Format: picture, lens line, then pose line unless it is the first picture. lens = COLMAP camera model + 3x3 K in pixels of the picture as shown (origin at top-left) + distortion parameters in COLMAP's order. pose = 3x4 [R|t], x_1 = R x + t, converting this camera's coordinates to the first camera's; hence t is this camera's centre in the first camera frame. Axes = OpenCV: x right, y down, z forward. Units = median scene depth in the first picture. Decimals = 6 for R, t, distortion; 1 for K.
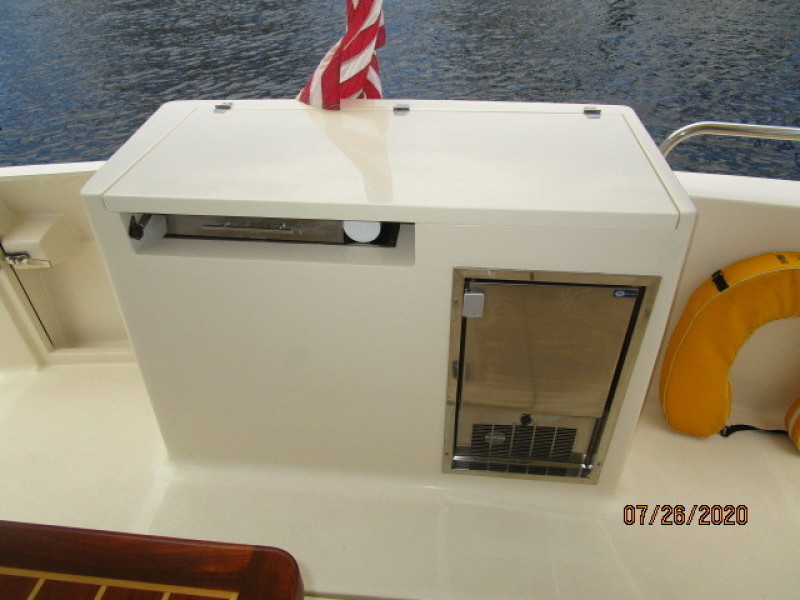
lens RADIAL K [[552.8, 0, 401.1], [0, 552.8, 304.4], [0, 0, 1]] dist [0.001231, -0.004582]
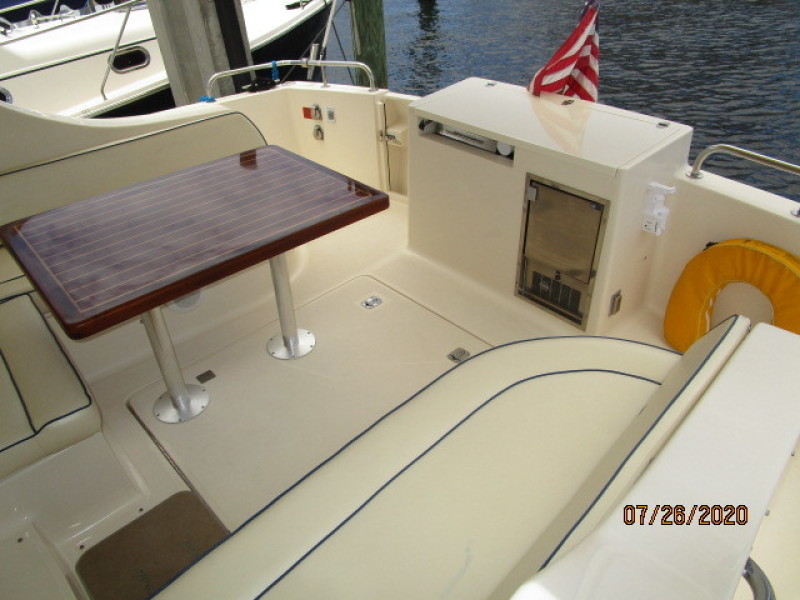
lens RADIAL K [[552.8, 0, 399.5], [0, 552.8, 297.2], [0, 0, 1]] dist [0.001231, -0.004582]
pose [[0.753592, 0.383136, -0.534140, 0.846630], [-0.373730, 0.918192, 0.131338, 0.226580], [0.540763, 0.100649, 0.835132, -0.826738]]
